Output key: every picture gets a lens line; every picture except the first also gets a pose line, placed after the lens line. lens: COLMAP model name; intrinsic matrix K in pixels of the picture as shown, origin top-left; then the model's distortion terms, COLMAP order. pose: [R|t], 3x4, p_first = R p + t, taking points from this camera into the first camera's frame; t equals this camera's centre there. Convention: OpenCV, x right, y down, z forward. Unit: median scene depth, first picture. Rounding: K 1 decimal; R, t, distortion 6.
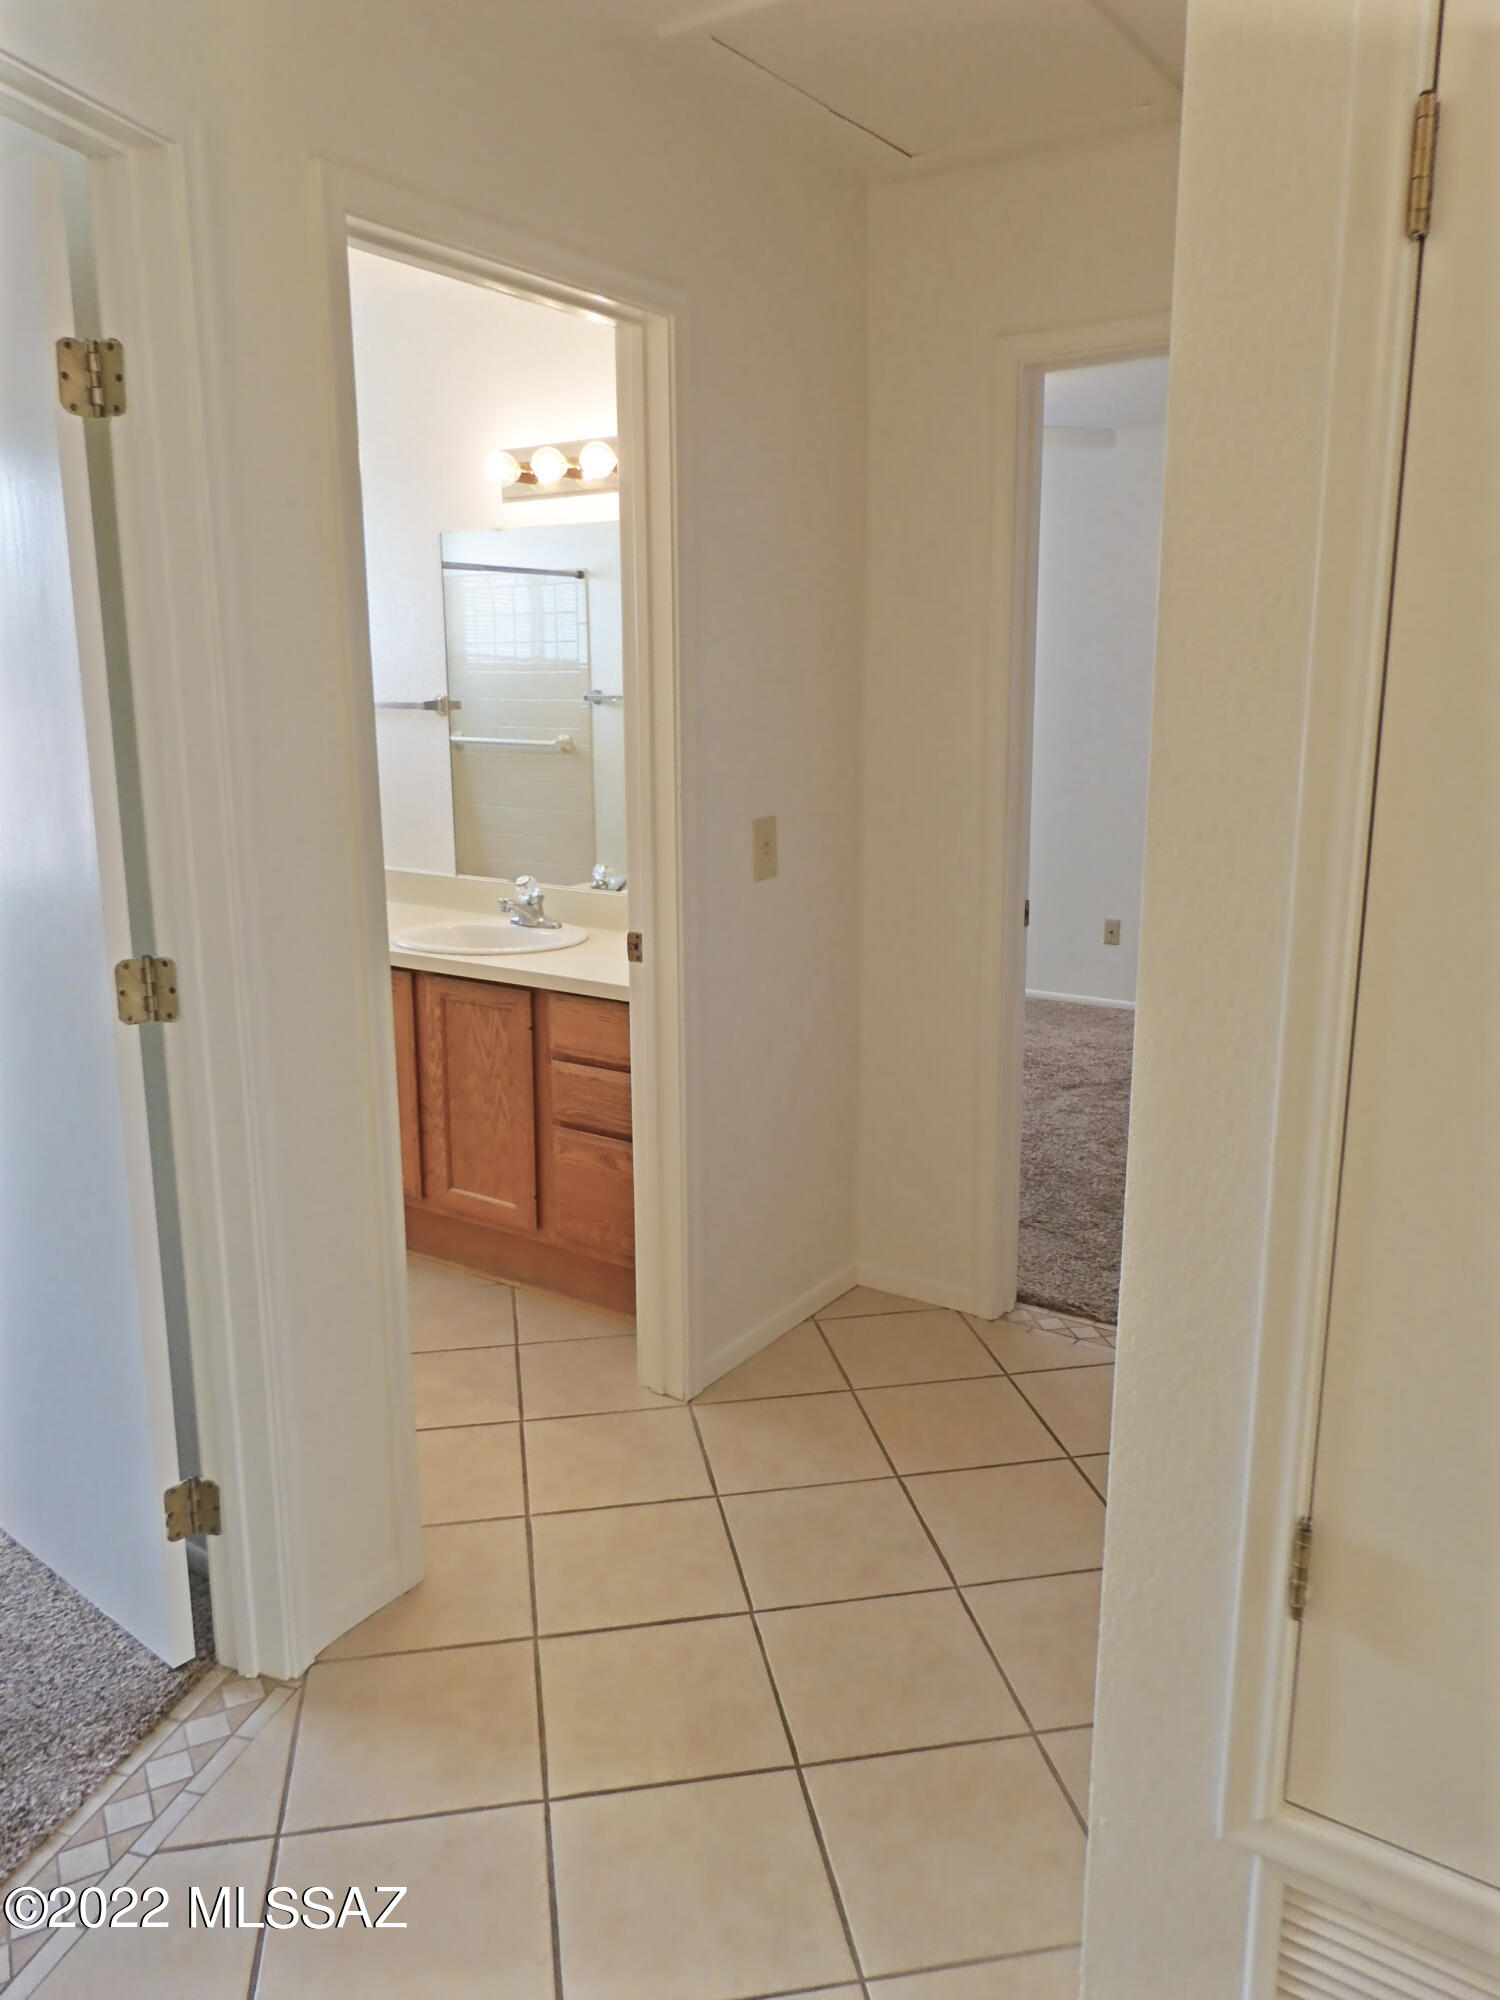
lens RADIAL K [[1420.7, 0, 758.7], [0, 1420.7, 1009.6], [0, 0, 1]] dist [-0.007903, 0.002581]
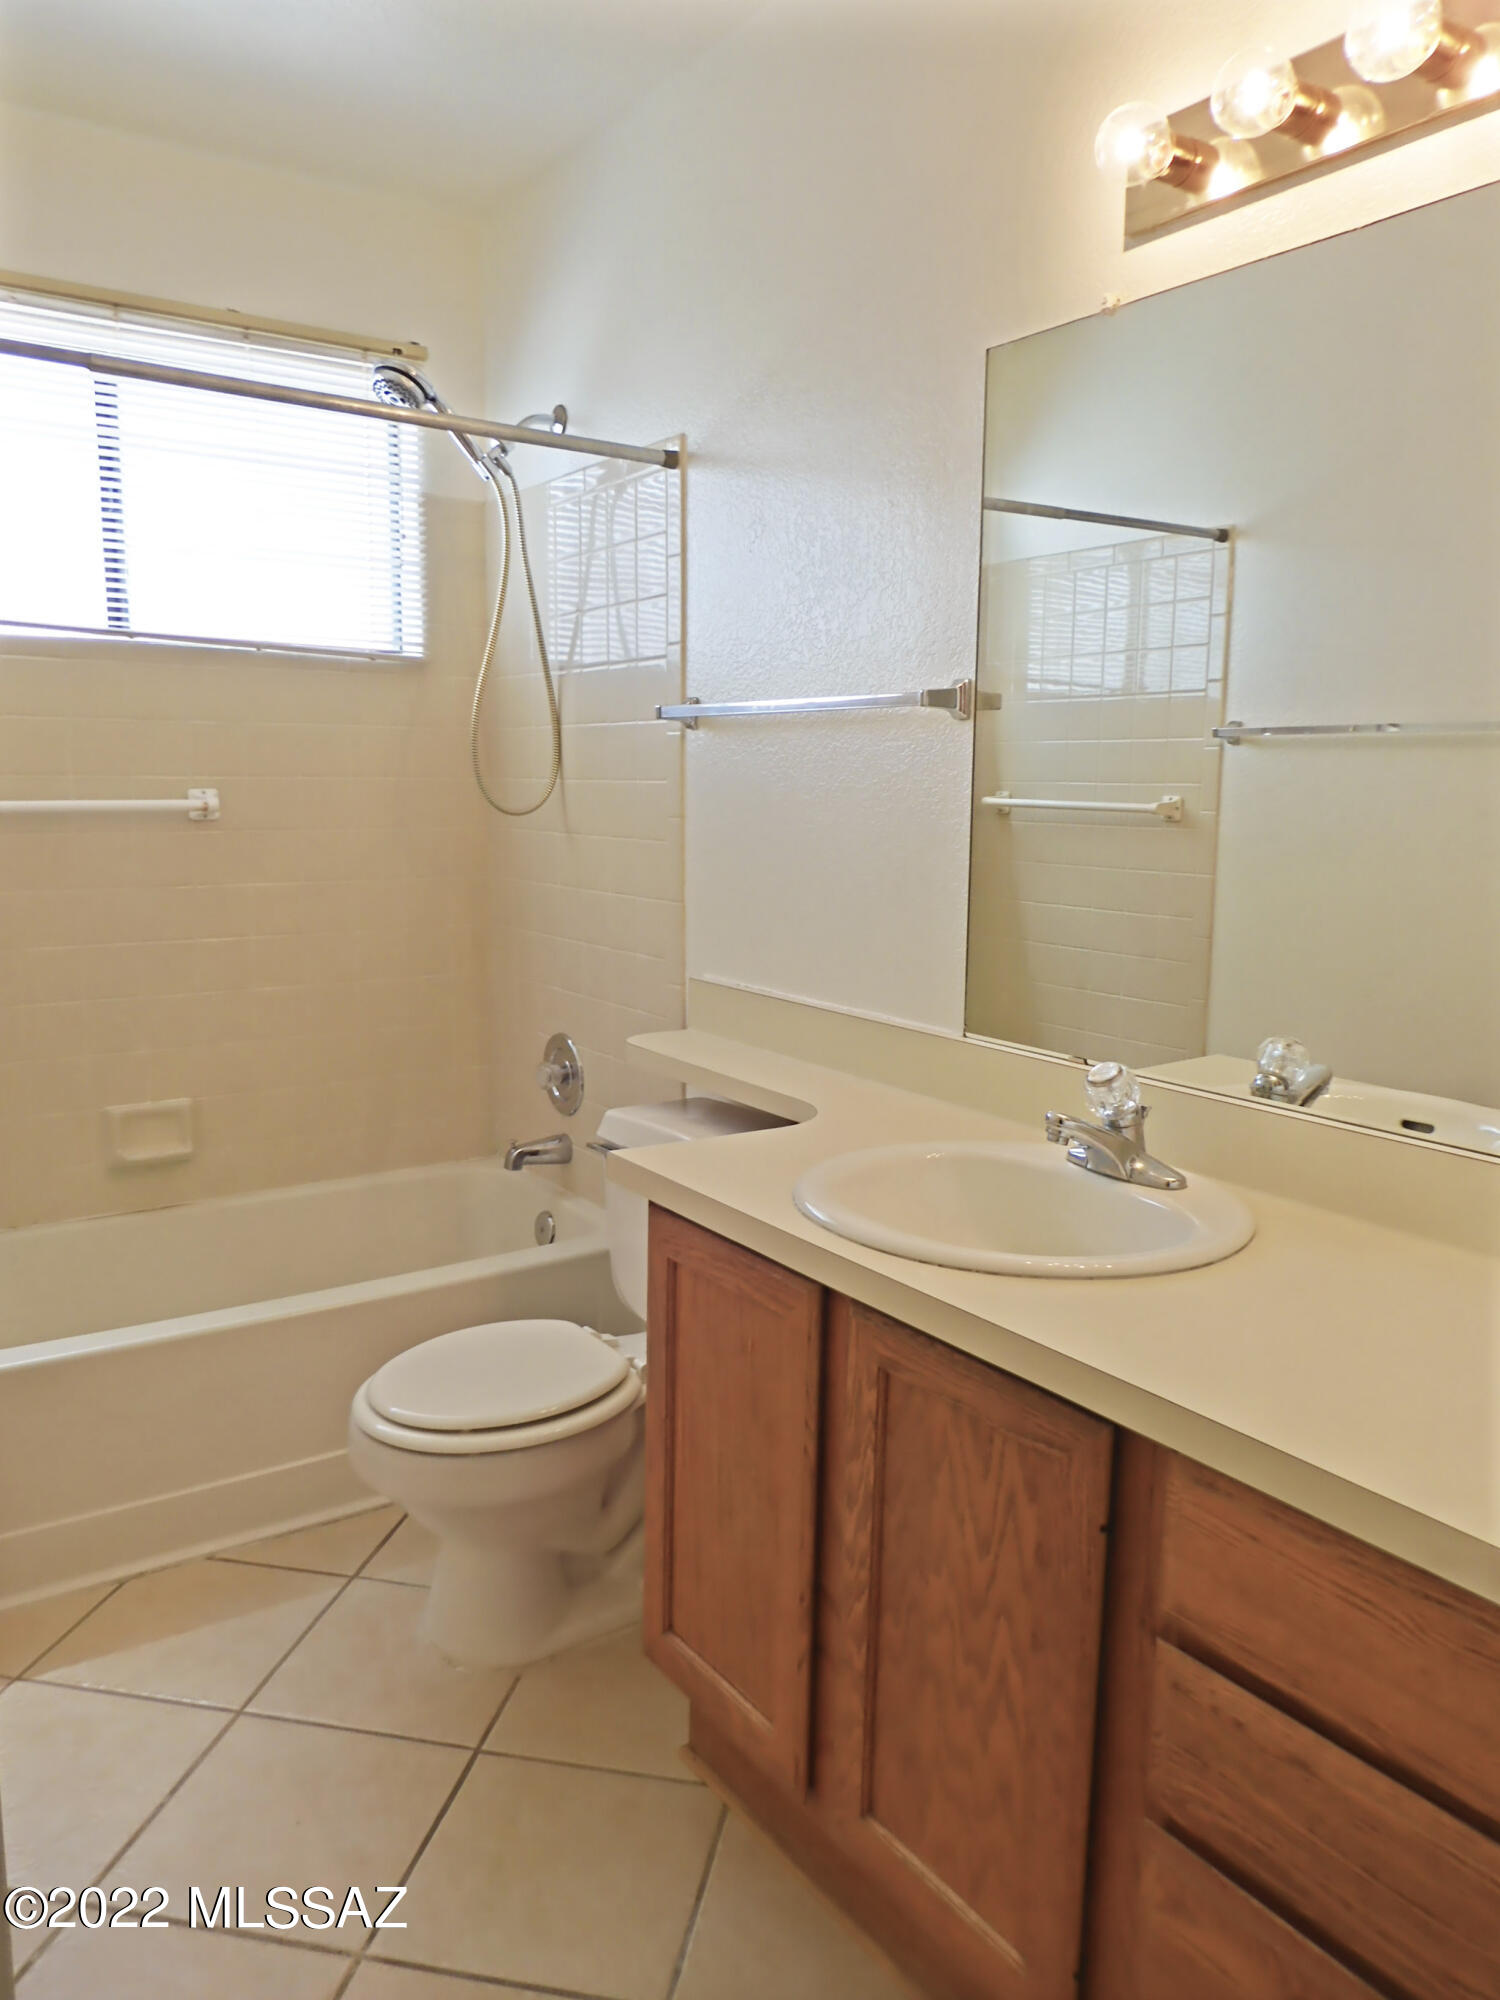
lens RADIAL K [[1420.7, 0, 741.2], [0, 1420.7, 1006.1], [0, 0, 1]] dist [-0.007903, 0.002581]
pose [[0.922057, 0.067228, -0.381172, -0.108967], [-0.093732, 0.994271, -0.051377, -0.082392], [0.375534, 0.083100, 0.923075, 0.580916]]
